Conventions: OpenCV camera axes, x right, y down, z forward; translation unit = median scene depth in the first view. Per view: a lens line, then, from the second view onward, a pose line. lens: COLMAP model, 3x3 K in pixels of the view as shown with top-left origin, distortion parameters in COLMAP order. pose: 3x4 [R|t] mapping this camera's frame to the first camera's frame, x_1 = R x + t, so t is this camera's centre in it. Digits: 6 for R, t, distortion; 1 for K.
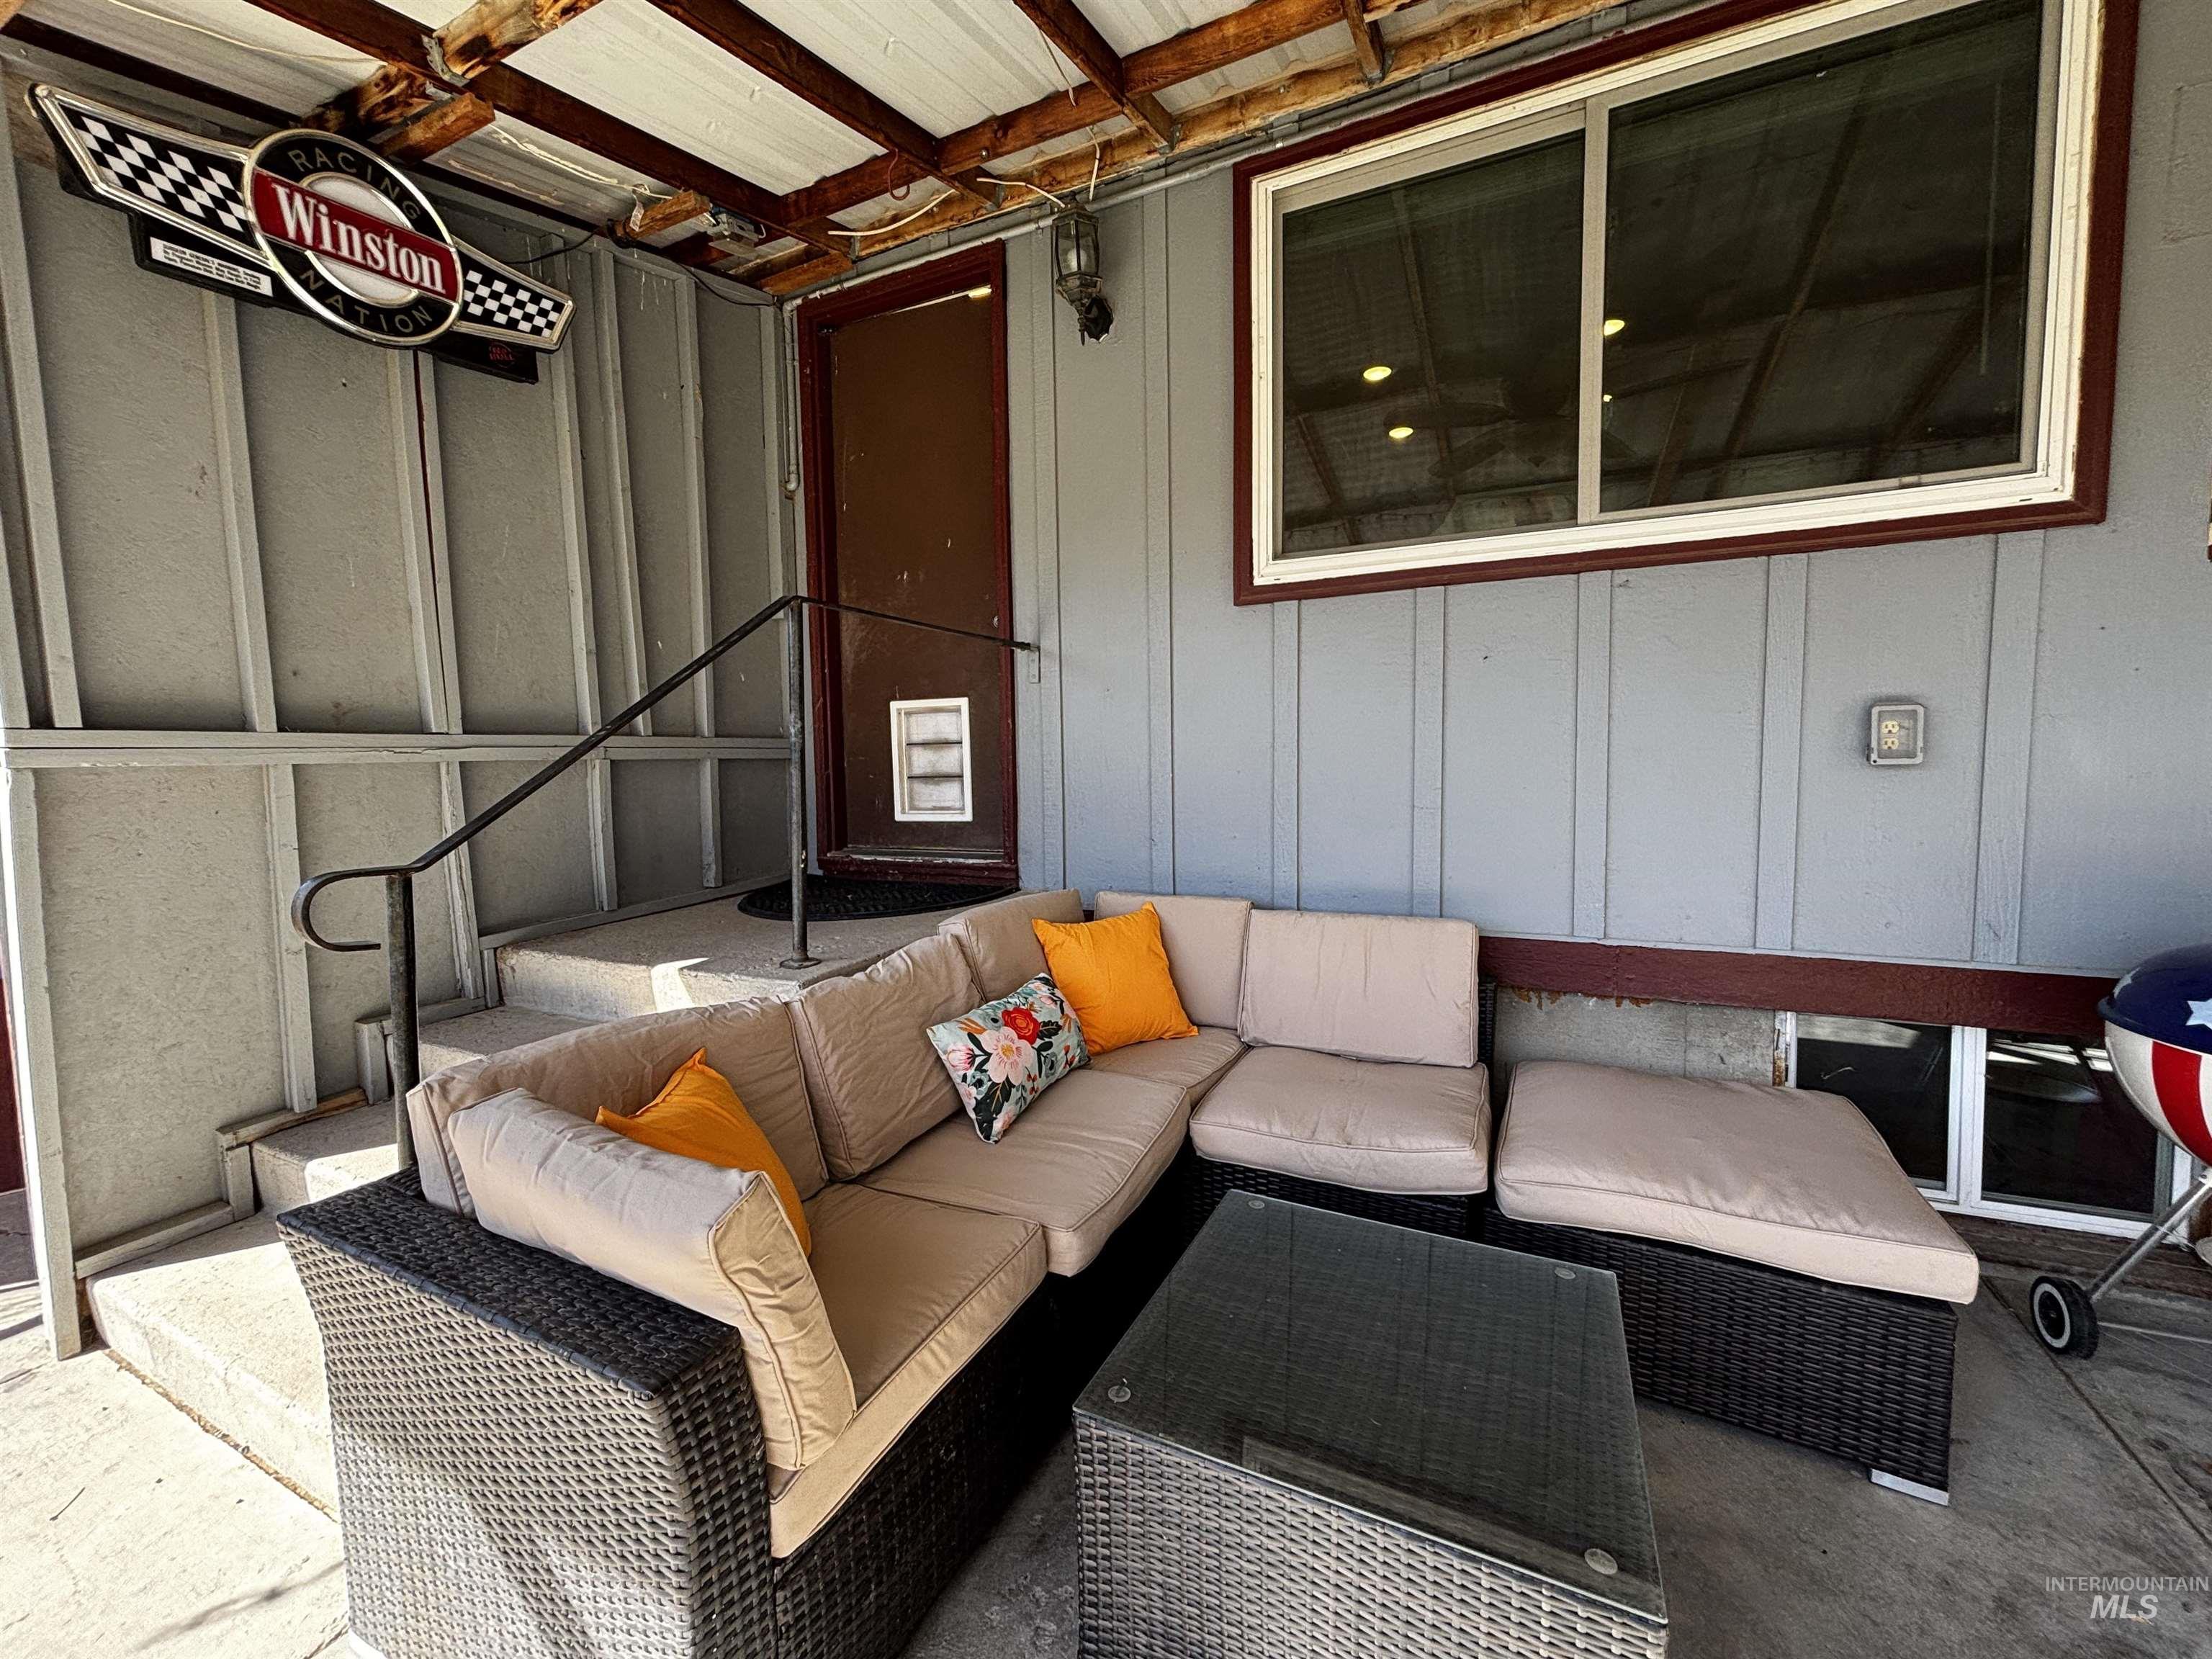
lens RADIAL K [[888.1, 0, 1106.0], [0, 888.1, 829.5], [0, 0, 1]] dist [0.003523, -0.000050]
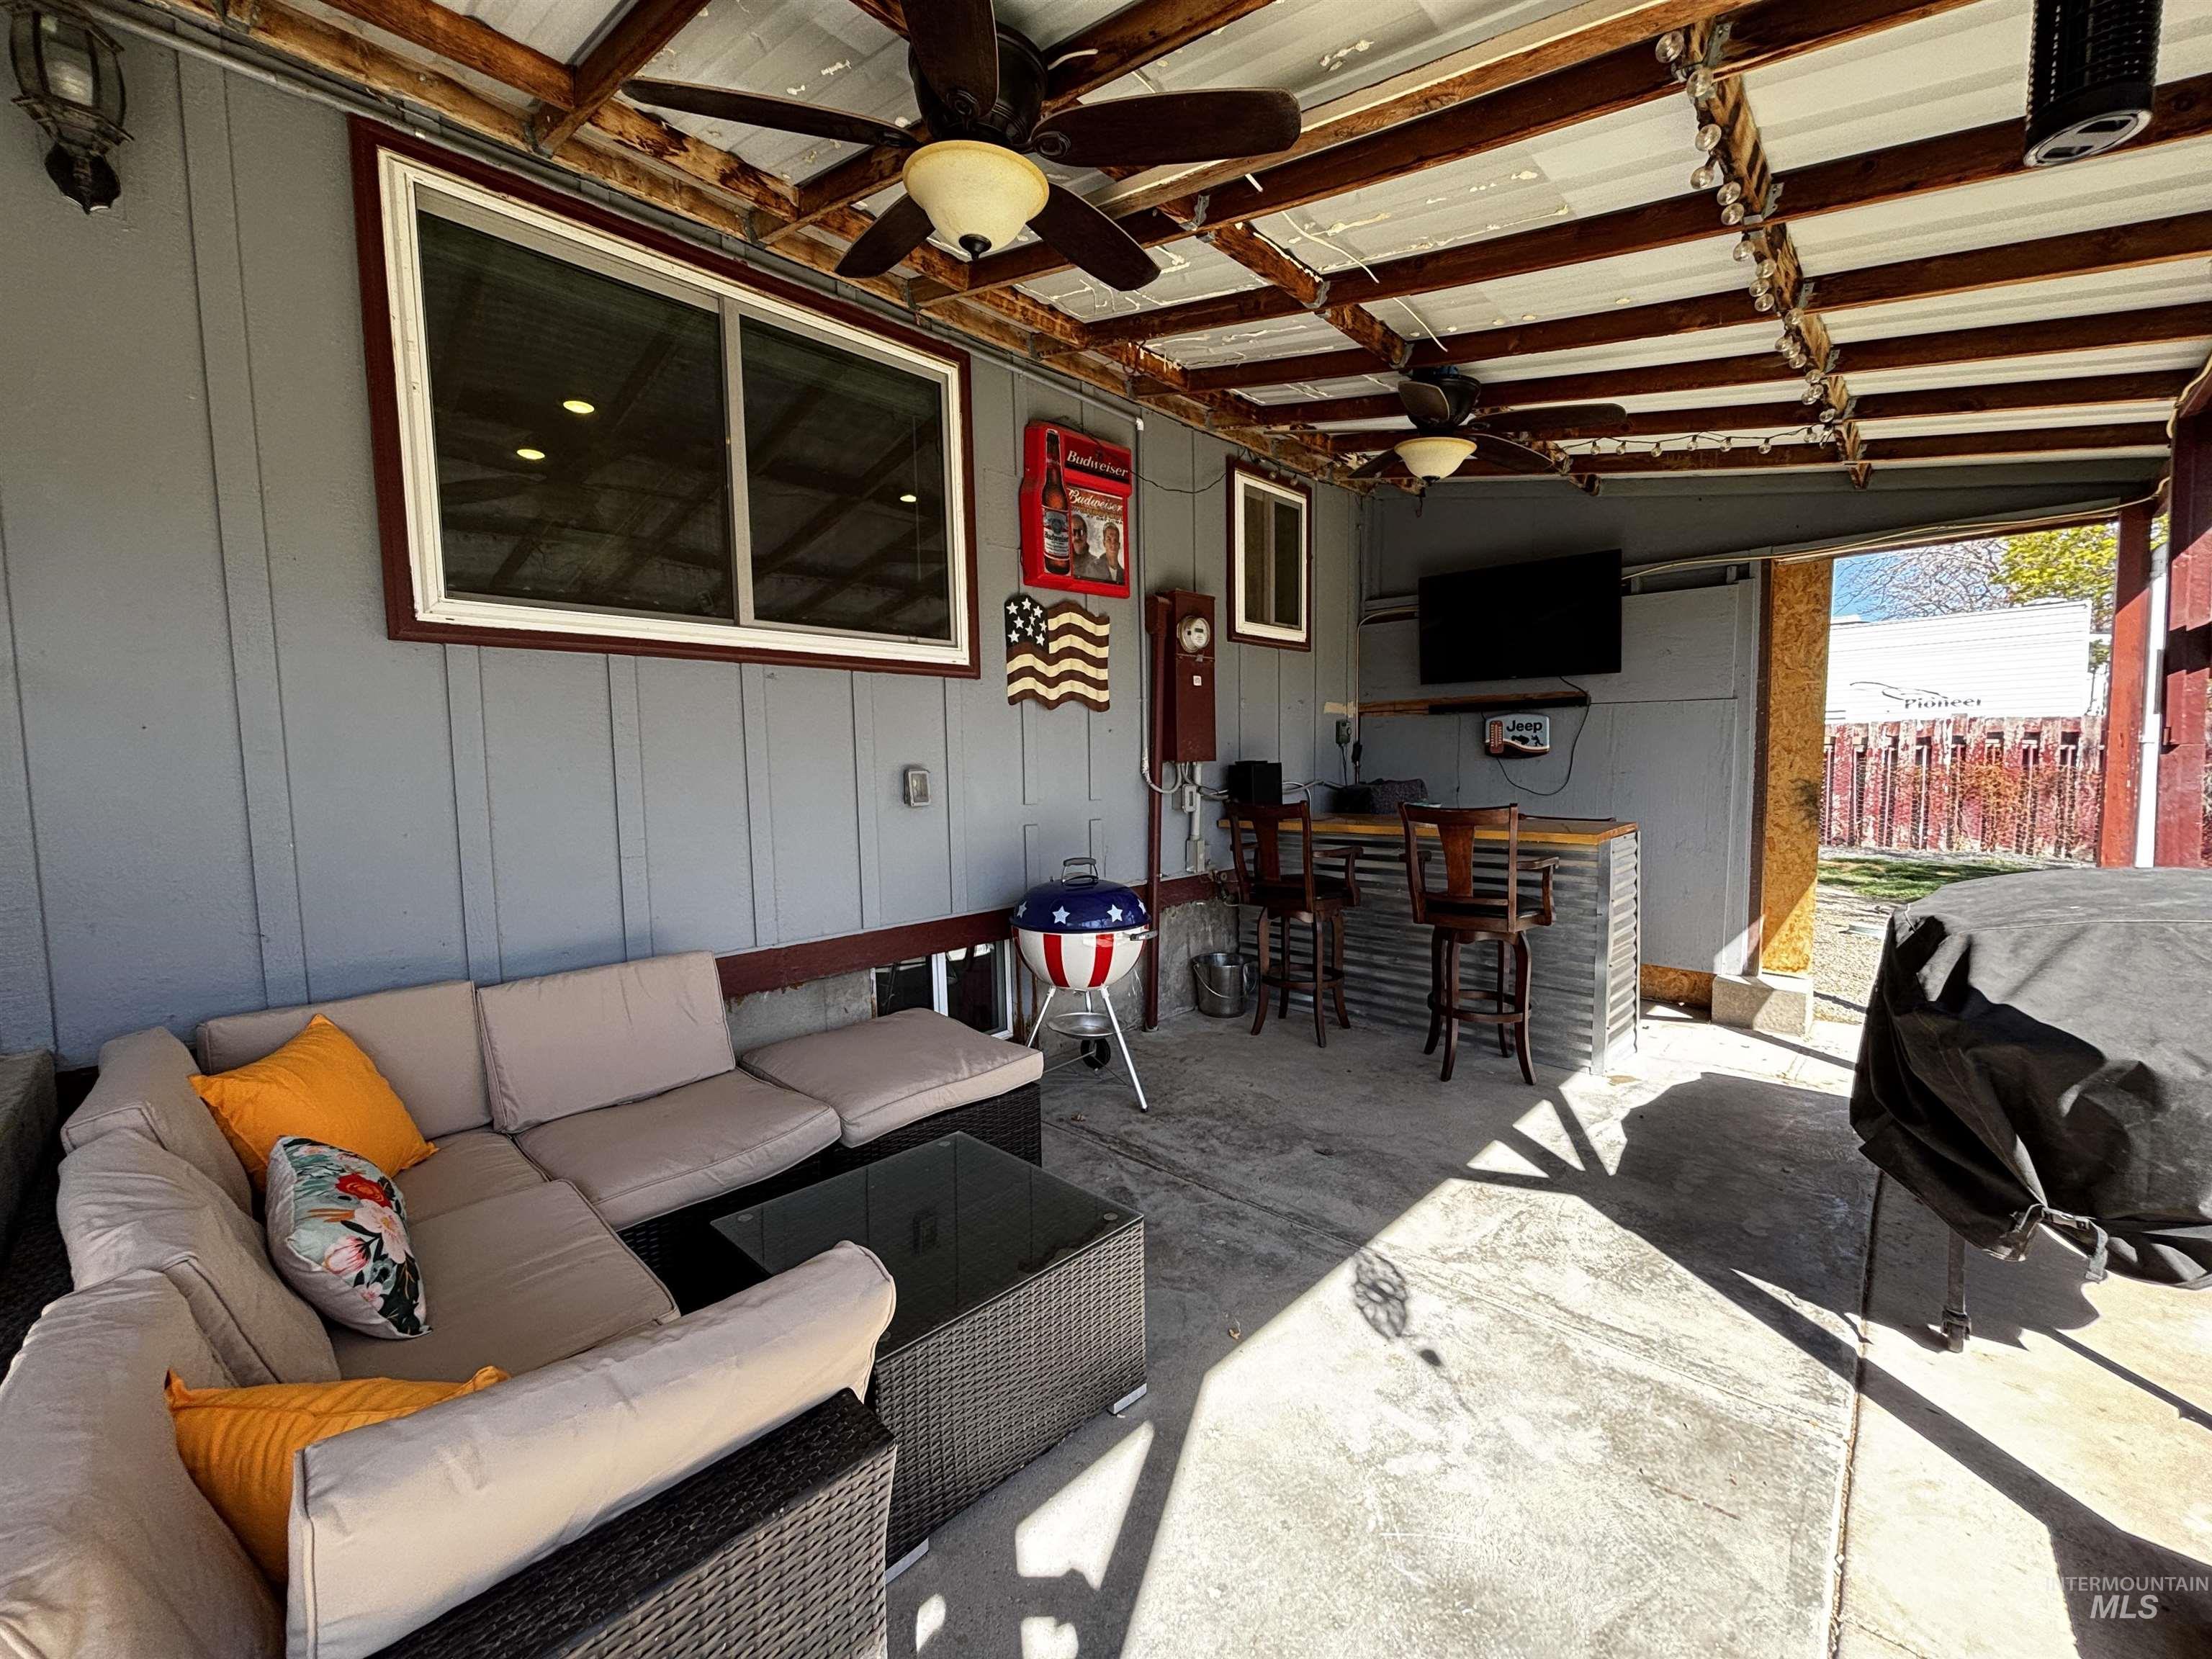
lens RADIAL K [[888.1, 0, 1106.0], [0, 888.1, 829.5], [0, 0, 1]] dist [0.003523, -0.000050]
pose [[0.308949, -0.065869, 0.948795, -0.537471], [0.082262, 0.995711, 0.042340, -0.062365], [-0.947514, 0.064969, 0.313042, 0.124001]]
